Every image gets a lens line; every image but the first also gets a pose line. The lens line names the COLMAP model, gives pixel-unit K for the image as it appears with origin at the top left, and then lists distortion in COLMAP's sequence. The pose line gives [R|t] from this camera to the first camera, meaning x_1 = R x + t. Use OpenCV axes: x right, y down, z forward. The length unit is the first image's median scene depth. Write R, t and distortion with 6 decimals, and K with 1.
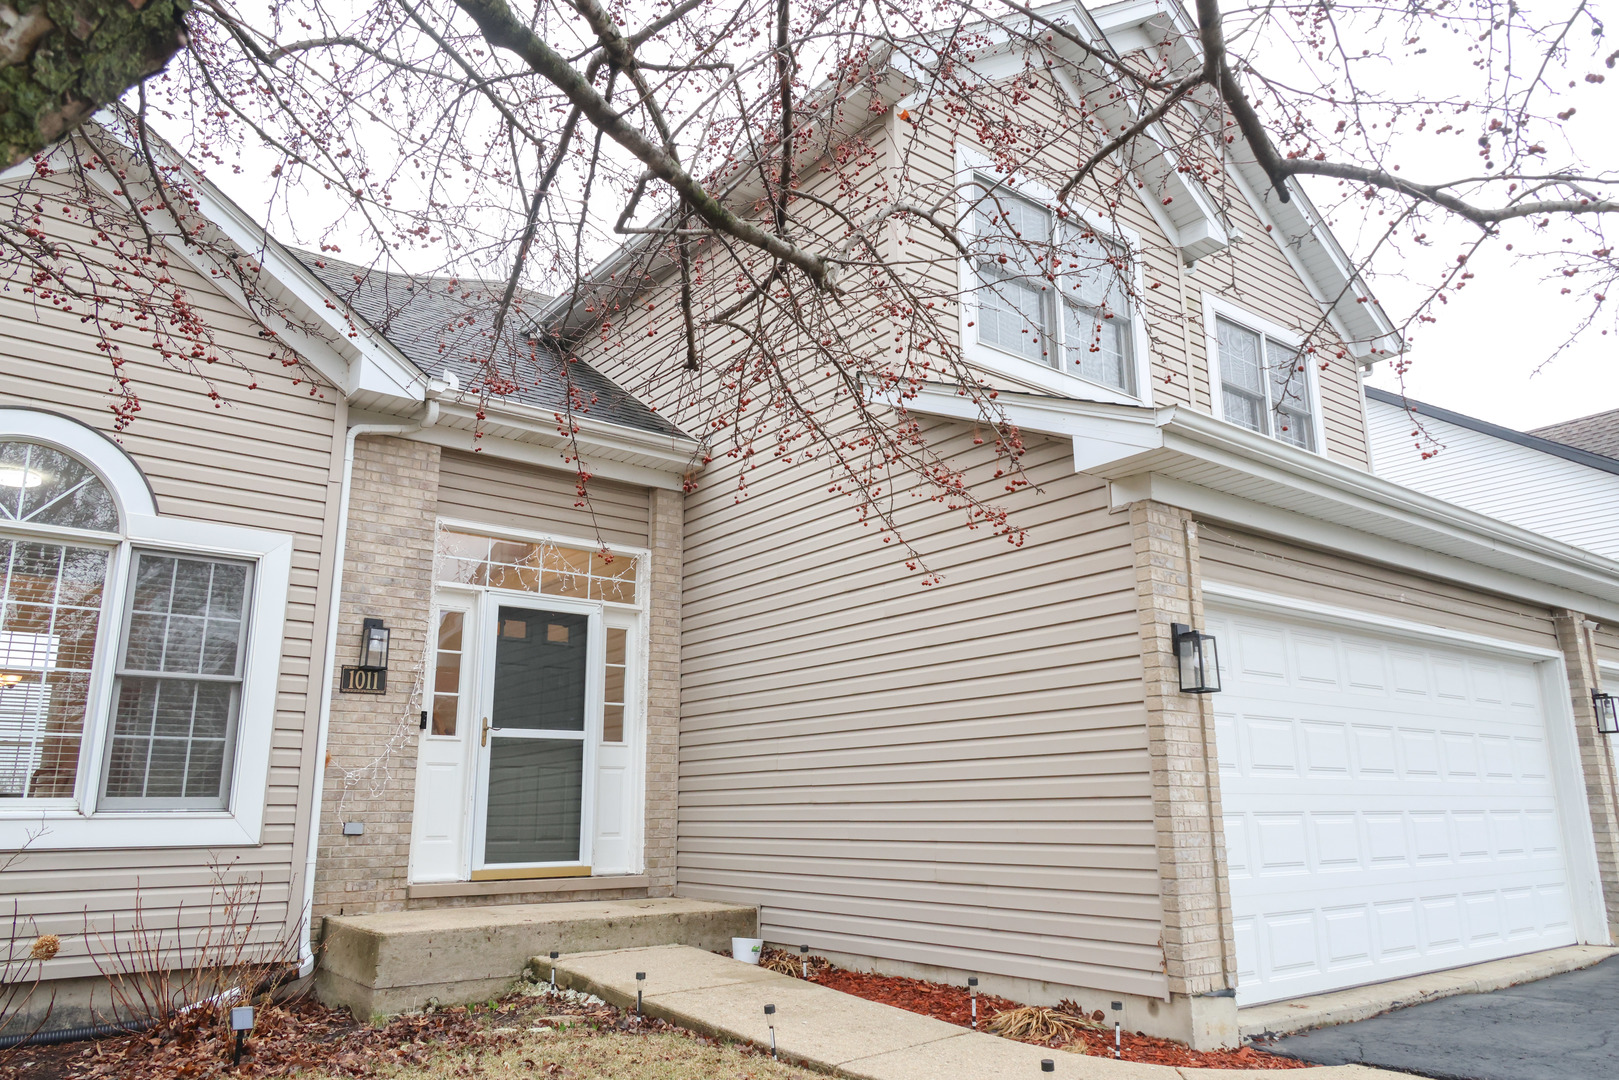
lens RADIAL K [[1130.5, 0, 805.1], [0, 1130.5, 535.5], [0, 0, 1]] dist [0.006825, -0.001611]
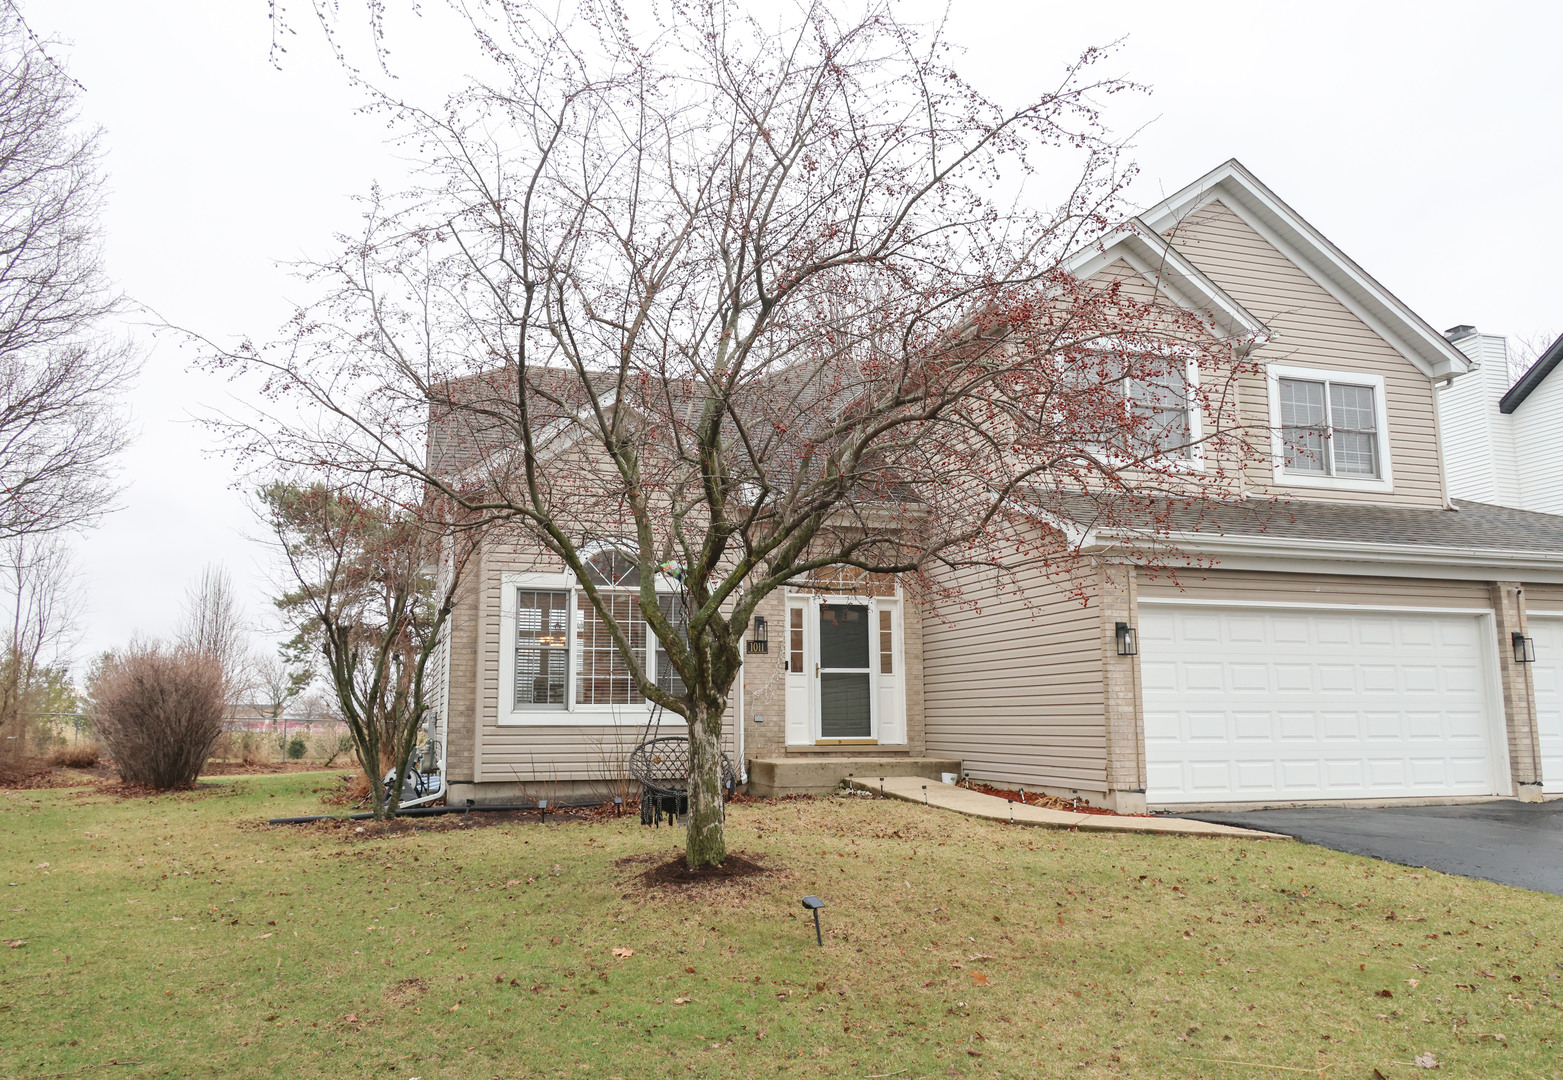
lens RADIAL K [[1182.9, 0, 764.3], [0, 1182.9, 537.0], [0, 0, 1]] dist [0.023722, 0.005758]
pose [[0.939234, -0.049664, -0.339665, 0.348605], [0.079589, 0.994022, 0.074737, -0.223005], [0.333923, -0.097229, 0.937573, -0.955475]]
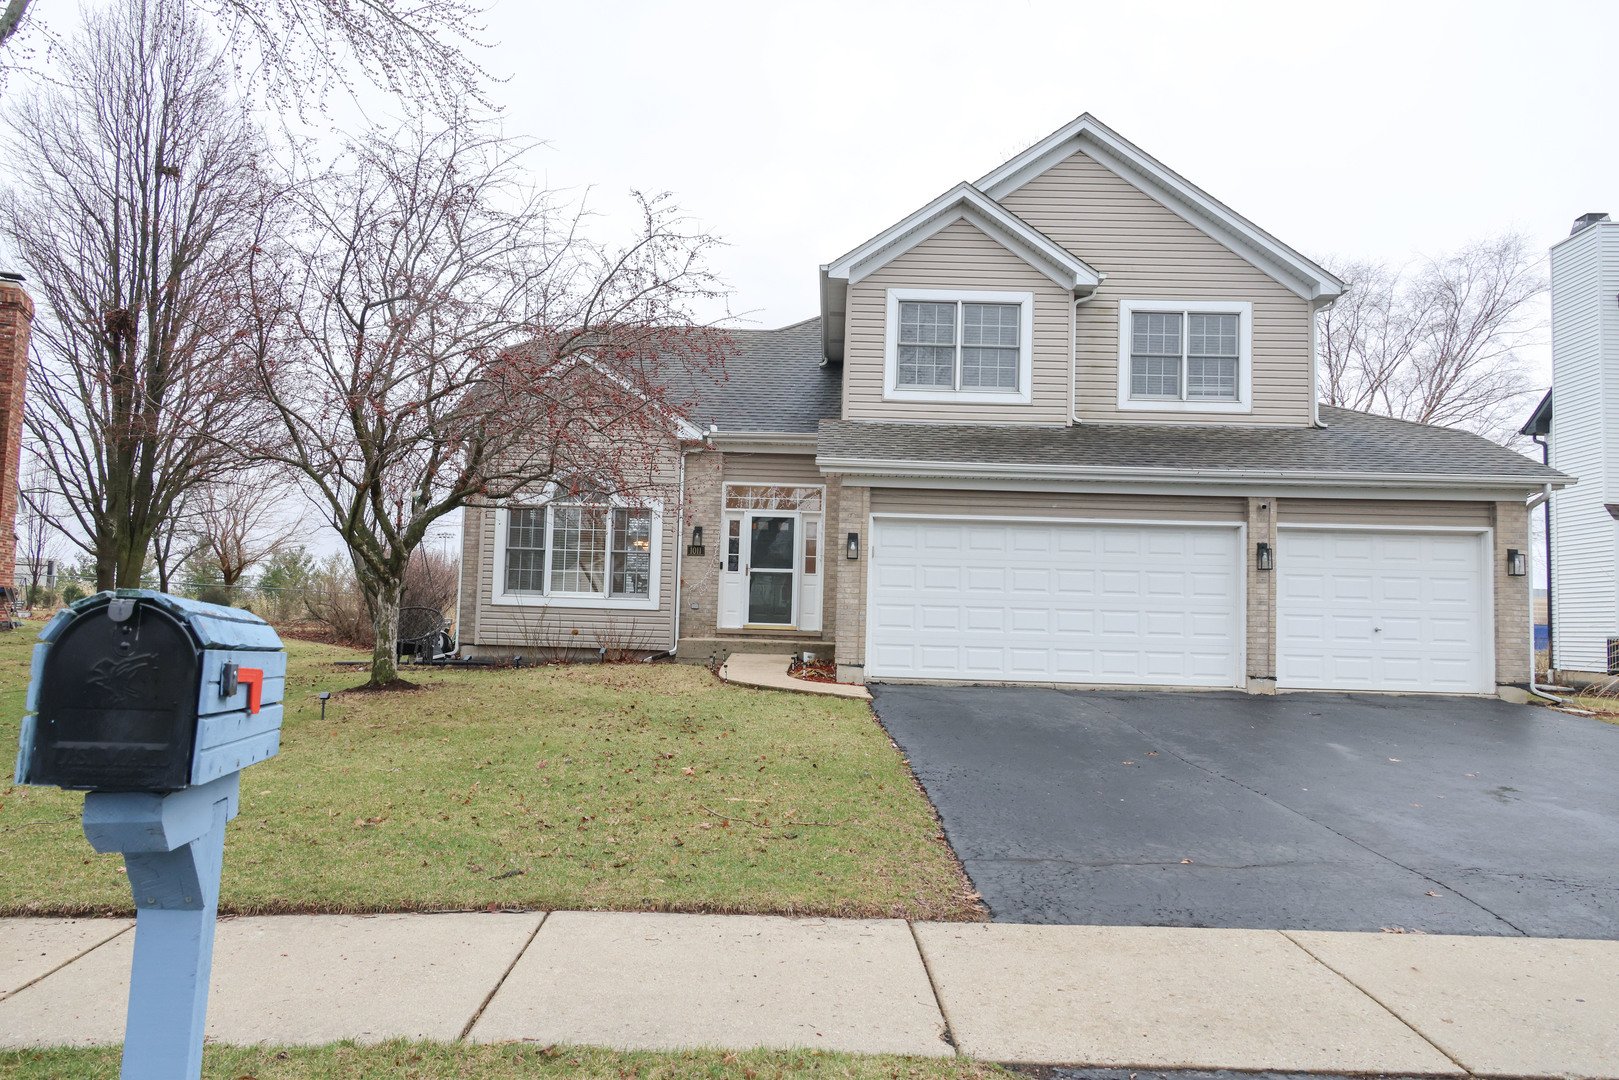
lens RADIAL K [[1181.5, 0, 809.5], [0, 1181.5, 540.0], [0, 0, 1]] dist [0.021941, 0.001311]
pose [[0.769661, -0.015133, -0.638274, 1.509196], [0.119814, 0.985381, 0.121114, -0.188784], [0.627110, -0.169691, 0.760222, -0.871231]]
